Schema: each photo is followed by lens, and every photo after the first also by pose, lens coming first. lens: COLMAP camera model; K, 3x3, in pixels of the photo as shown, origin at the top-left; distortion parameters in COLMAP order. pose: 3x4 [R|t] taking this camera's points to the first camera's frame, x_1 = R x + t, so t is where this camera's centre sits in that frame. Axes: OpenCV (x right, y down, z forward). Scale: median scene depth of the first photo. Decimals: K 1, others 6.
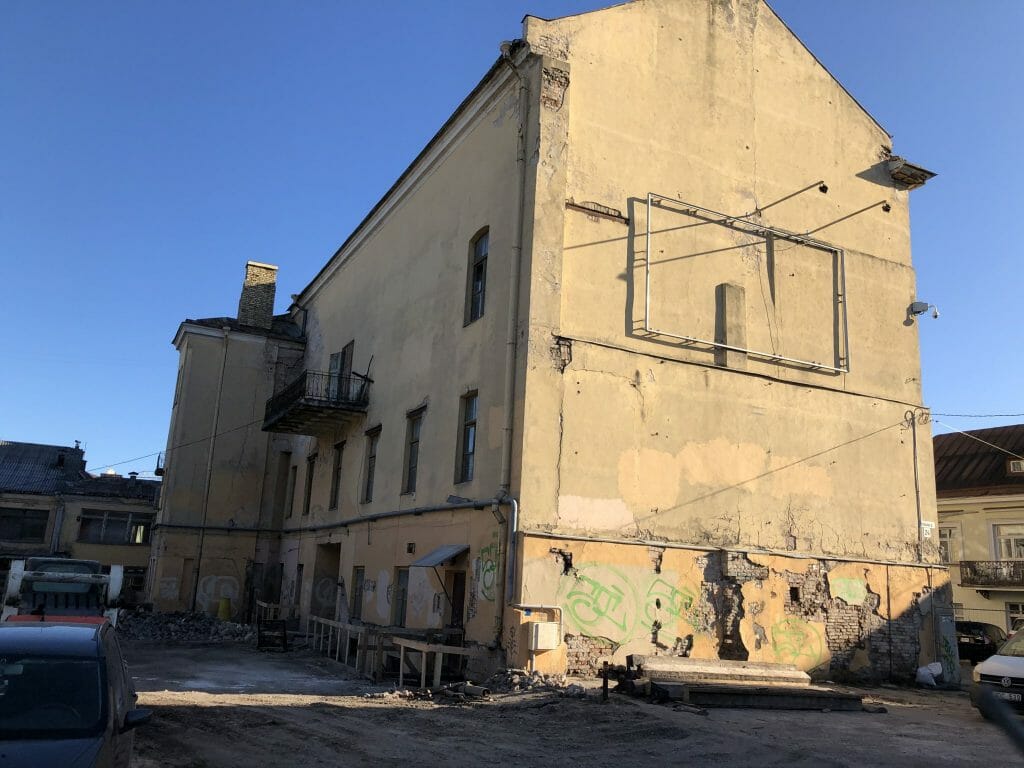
lens RADIAL K [[834.8, 0, 515.5], [0, 834.8, 379.2], [0, 0, 1]] dist [0.018187, 0.011166]
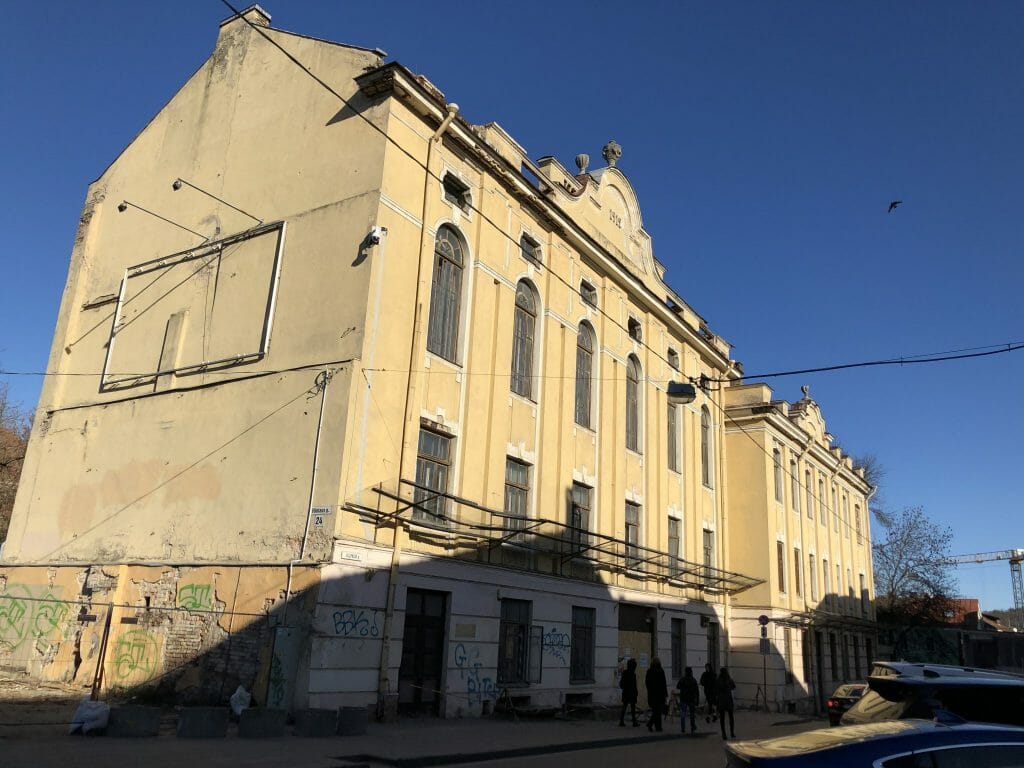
lens RADIAL K [[834.8, 0, 515.5], [0, 834.8, 379.2], [0, 0, 1]] dist [0.018187, 0.011166]
pose [[0.508119, -0.273853, -0.816590, 1.302517], [0.173383, 0.961219, -0.214470, 0.265610], [0.843655, -0.032606, 0.535895, 0.780874]]
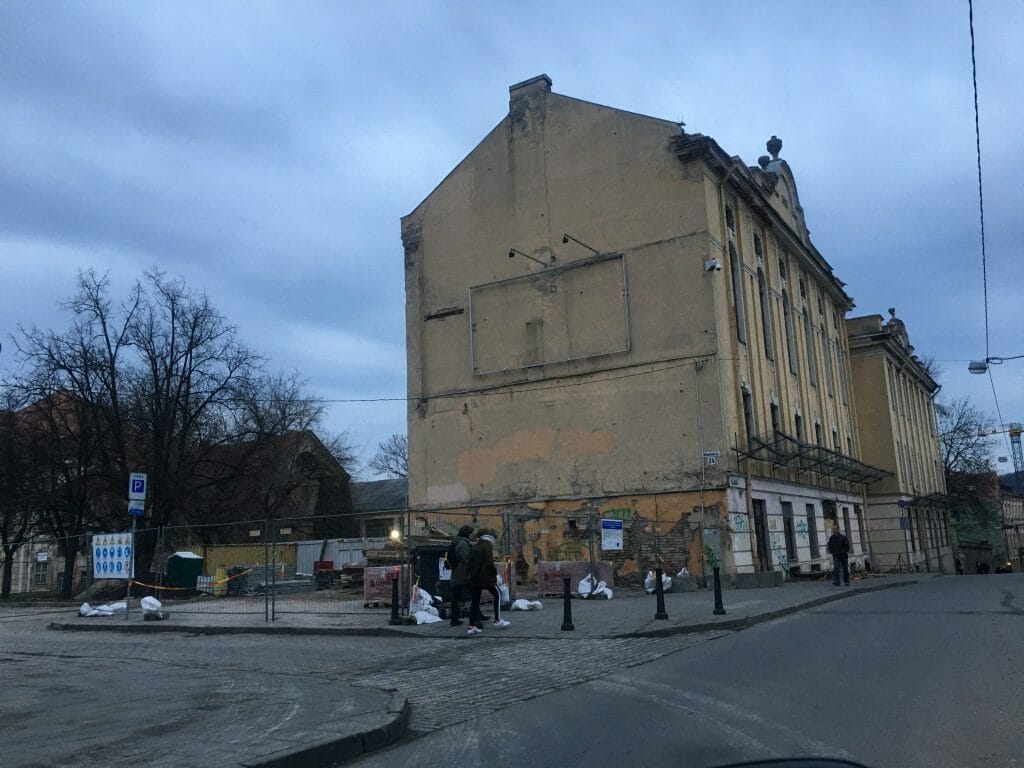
lens RADIAL K [[870.6, 0, 515.1], [0, 870.6, 379.9], [0, 0, 1]] dist [0.050431, 0.000758]
pose [[0.524922, -0.231470, -0.819072, 1.451319], [0.262055, 0.959517, -0.103216, 0.133152], [0.809805, -0.160461, 0.564329, 0.098123]]
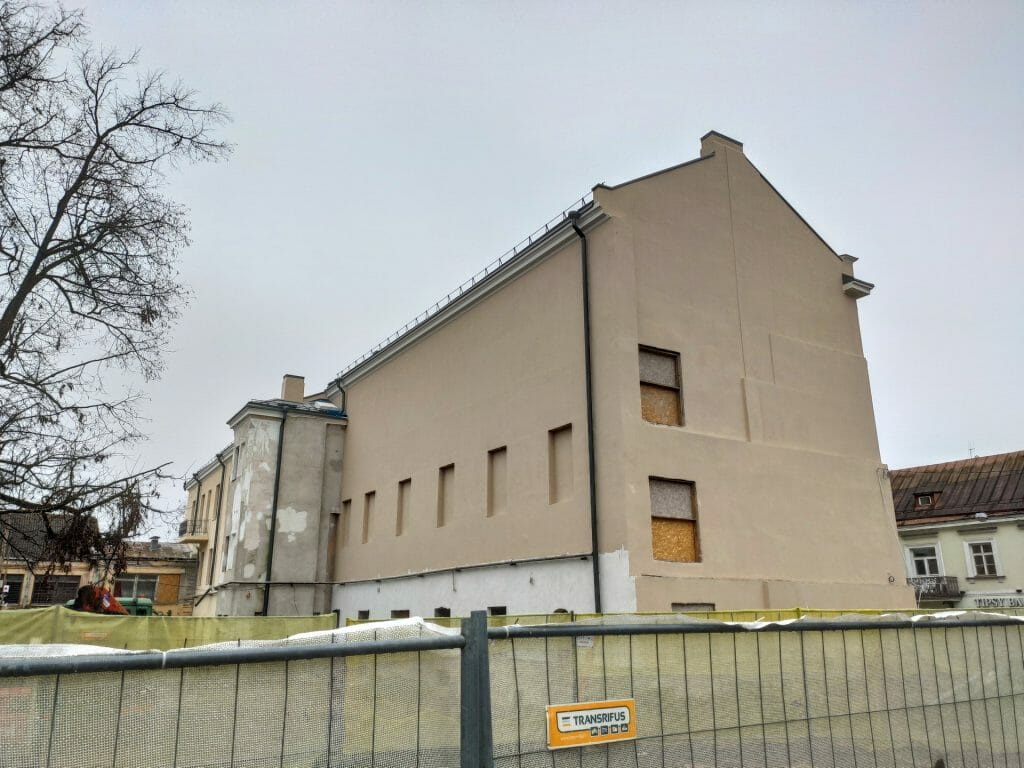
lens RADIAL K [[776.4, 0, 512.0], [0, 776.4, 384.0], [0, 0, 1]] dist [0.065831, -0.078948]
pose [[0.994077, -0.025630, 0.105610, -0.245034], [0.031429, 0.998067, -0.053611, -0.047743], [-0.104032, 0.056613, 0.992961, -0.199462]]
